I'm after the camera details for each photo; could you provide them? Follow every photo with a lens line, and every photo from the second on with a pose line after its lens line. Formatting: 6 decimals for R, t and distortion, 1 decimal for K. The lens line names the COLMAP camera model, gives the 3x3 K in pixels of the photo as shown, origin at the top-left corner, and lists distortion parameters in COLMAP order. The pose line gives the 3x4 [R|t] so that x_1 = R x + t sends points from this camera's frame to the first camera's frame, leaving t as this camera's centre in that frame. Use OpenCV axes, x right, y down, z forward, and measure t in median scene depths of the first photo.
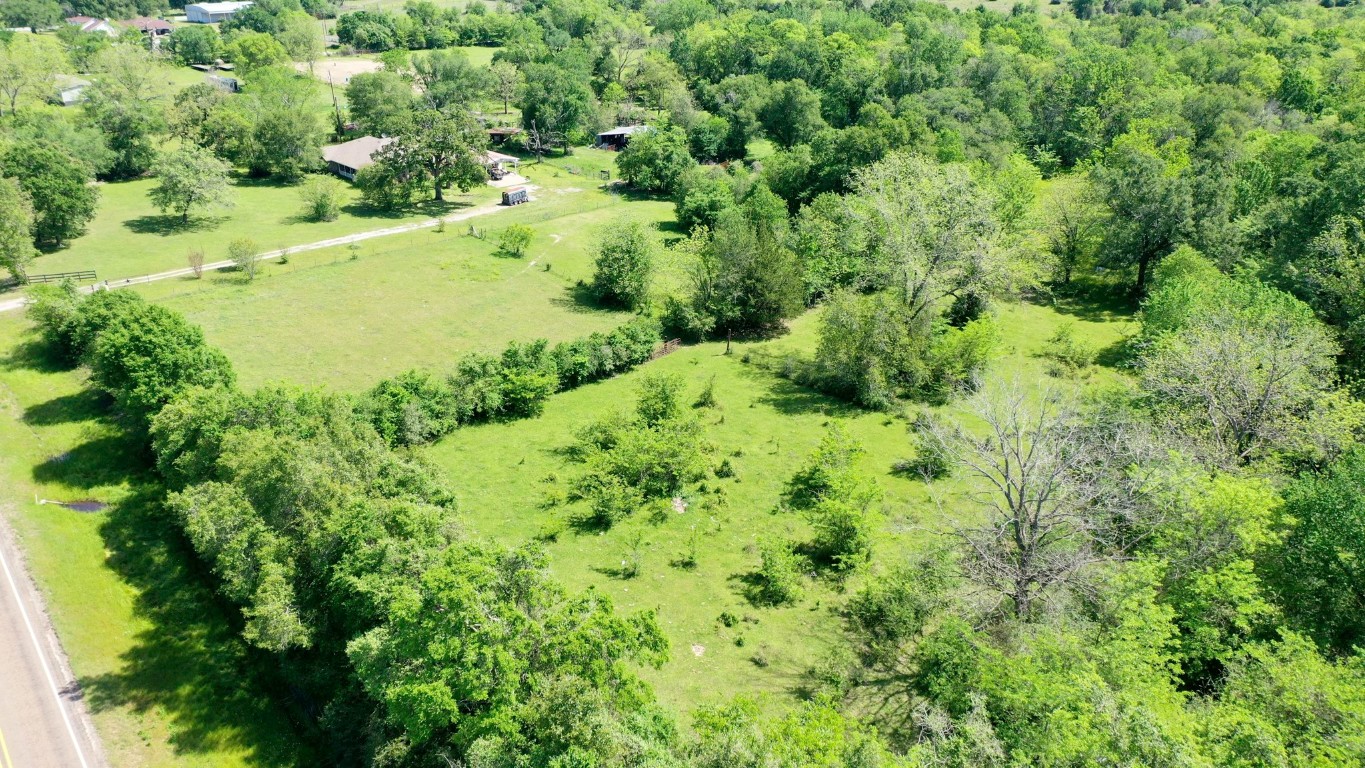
lens RADIAL K [[1076.2, 0, 683.4], [0, 1076.2, 384.2], [0, 0, 1]] dist [0.013605, -0.000198]
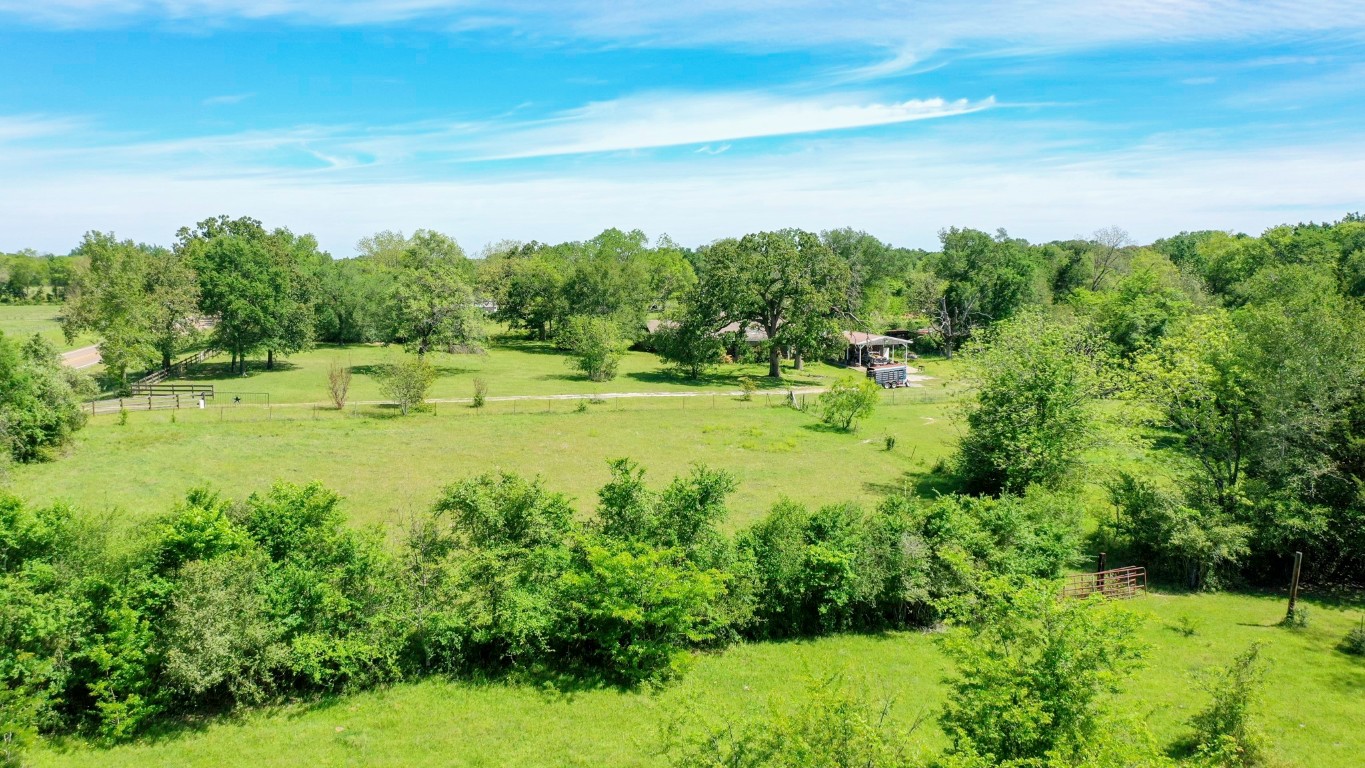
lens RADIAL K [[1076.2, 0, 684.6], [0, 1076.2, 378.2], [0, 0, 1]] dist [0.013605, -0.000198]
pose [[0.903153, 0.040391, -0.427415, 0.010901], [-0.167920, 0.949487, -0.265098, 0.022435], [0.395117, 0.311195, 0.864315, 0.612141]]
